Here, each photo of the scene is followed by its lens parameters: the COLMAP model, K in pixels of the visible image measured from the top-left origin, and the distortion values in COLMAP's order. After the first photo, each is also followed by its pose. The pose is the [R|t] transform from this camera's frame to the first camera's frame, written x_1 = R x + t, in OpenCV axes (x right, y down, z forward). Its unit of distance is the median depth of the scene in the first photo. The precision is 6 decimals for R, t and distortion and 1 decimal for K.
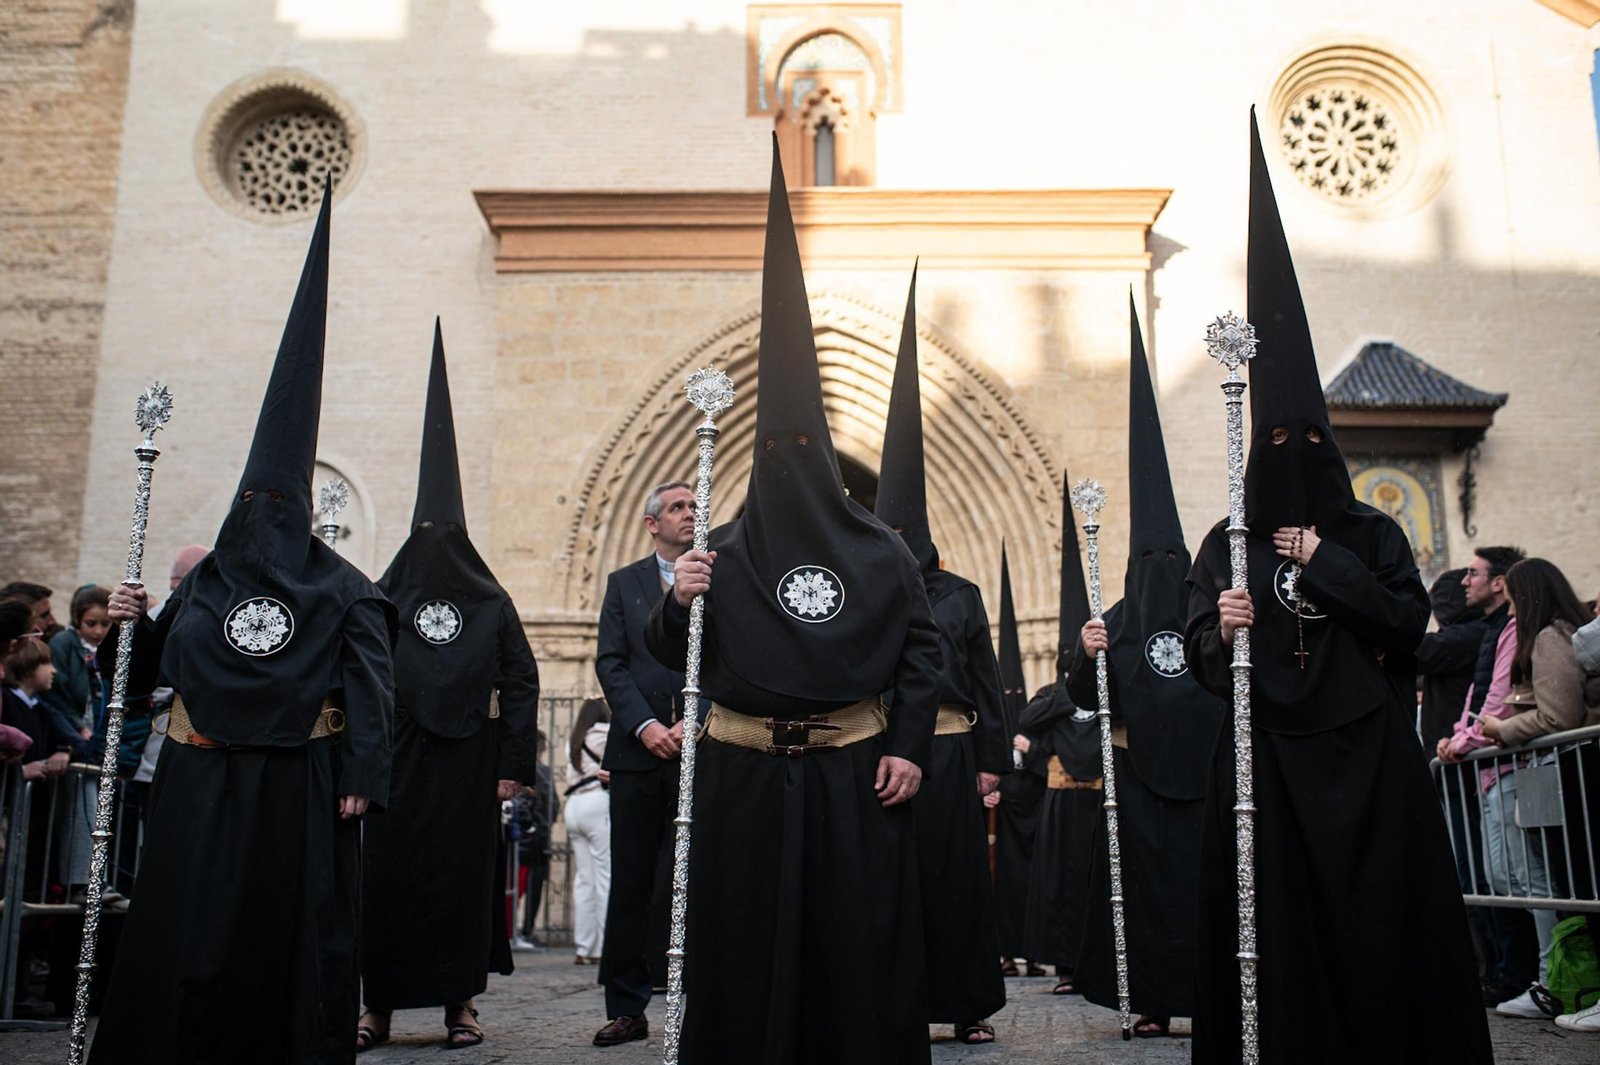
lens RADIAL K [[1511.0, 0, 798.3], [0, 1511.0, 520.9], [0, 0, 1]] dist [-0.040496, 0.000000]
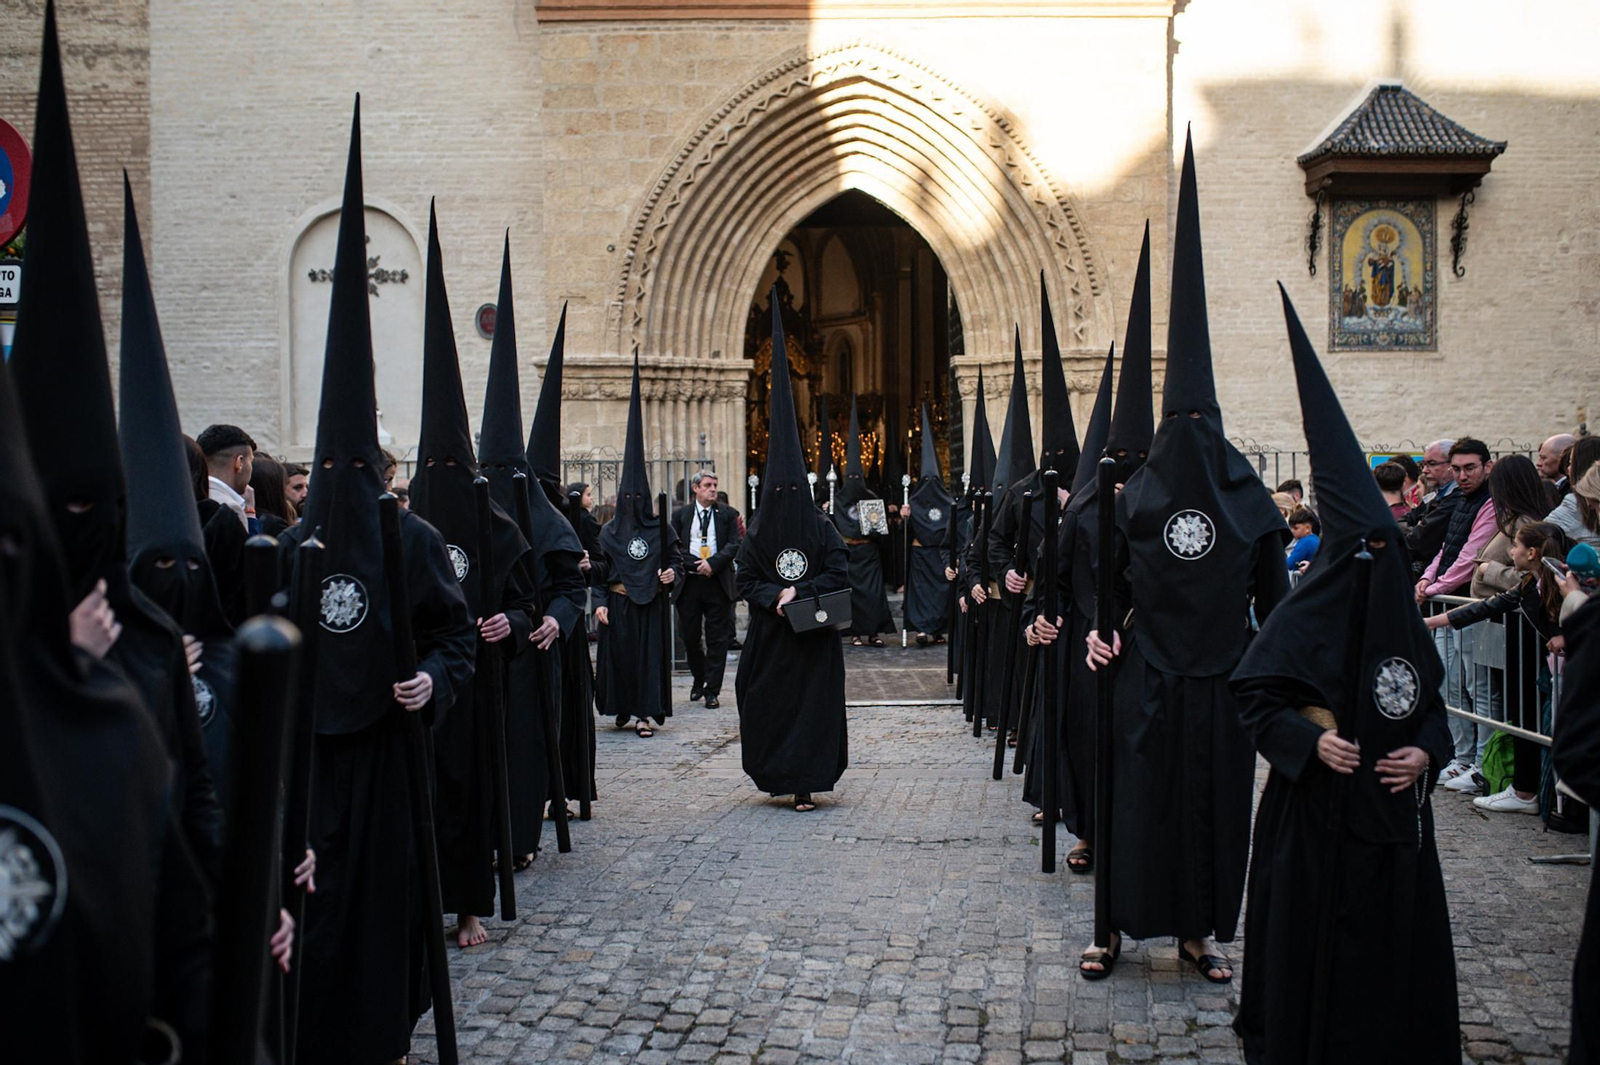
lens RADIAL K [[1511.0, 0, 792.4], [0, 1511.0, 534.7], [0, 0, 1]] dist [-0.040496, 0.000000]
pose [[0.999924, -0.007399, 0.009892, -0.039525], [0.004861, 0.971845, 0.235570, -0.065111], [-0.011356, -0.235504, 0.971807, -0.077575]]
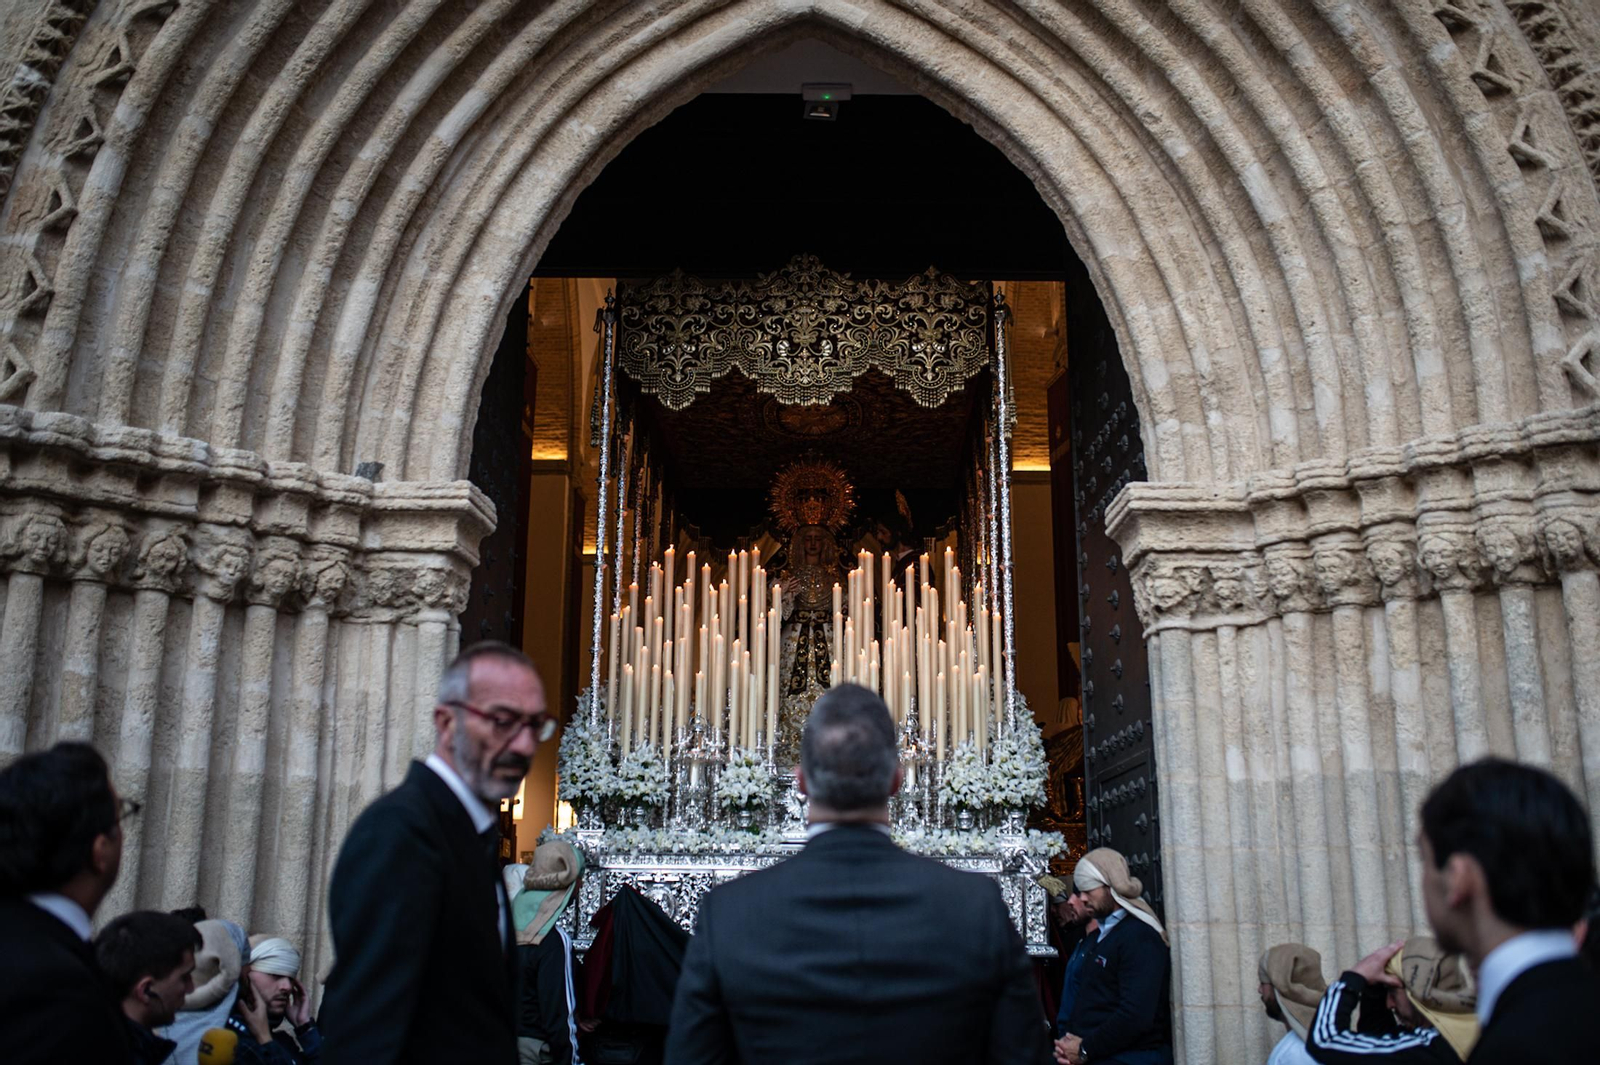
lens RADIAL K [[1511.0, 0, 809.9], [0, 1511.0, 543.5], [0, 0, 1]] dist [-0.040496, 0.000000]
pose [[0.999934, 0.009433, -0.006627, 0.020195], [-0.009645, 0.999417, -0.032766, 0.089955], [0.006314, 0.032828, 0.999441, 0.663813]]
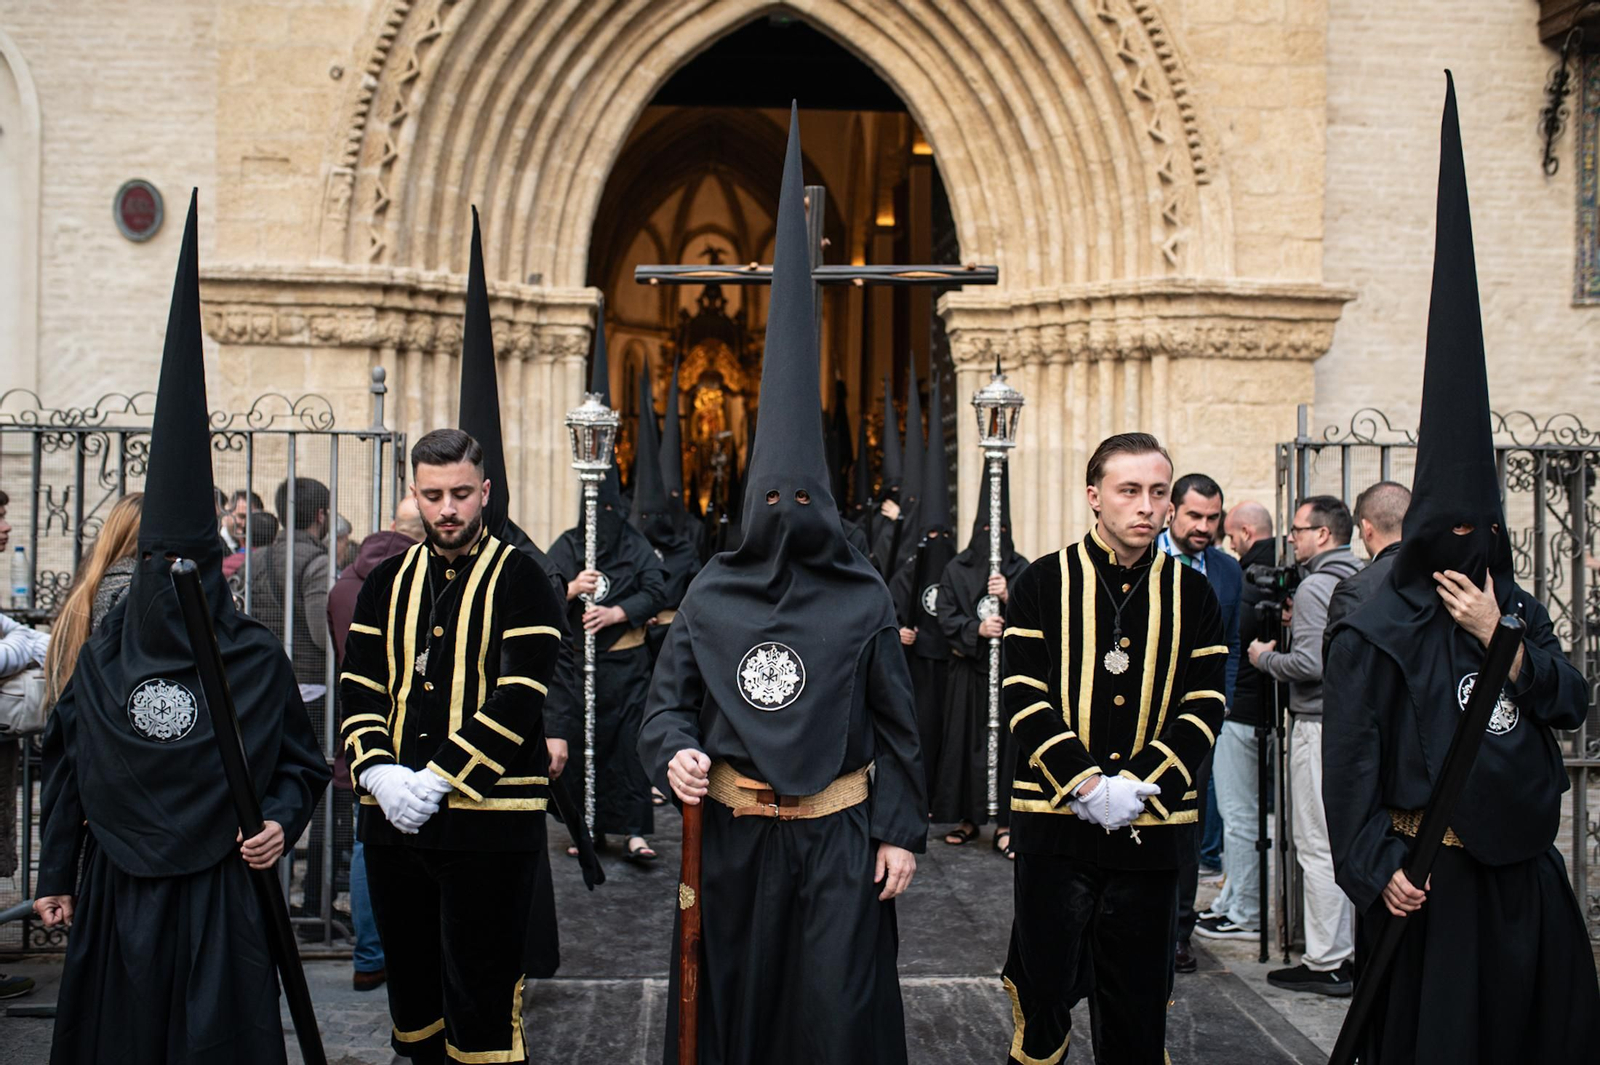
lens RADIAL K [[1511.0, 0, 793.9], [0, 1511.0, 522.7], [0, 0, 1]] dist [-0.040496, 0.000000]
pose [[0.998738, 0.015781, 0.047677, -0.003905], [-0.025235, 0.978488, 0.204752, 0.031838], [-0.043420, -0.205697, 0.977652, 0.369533]]
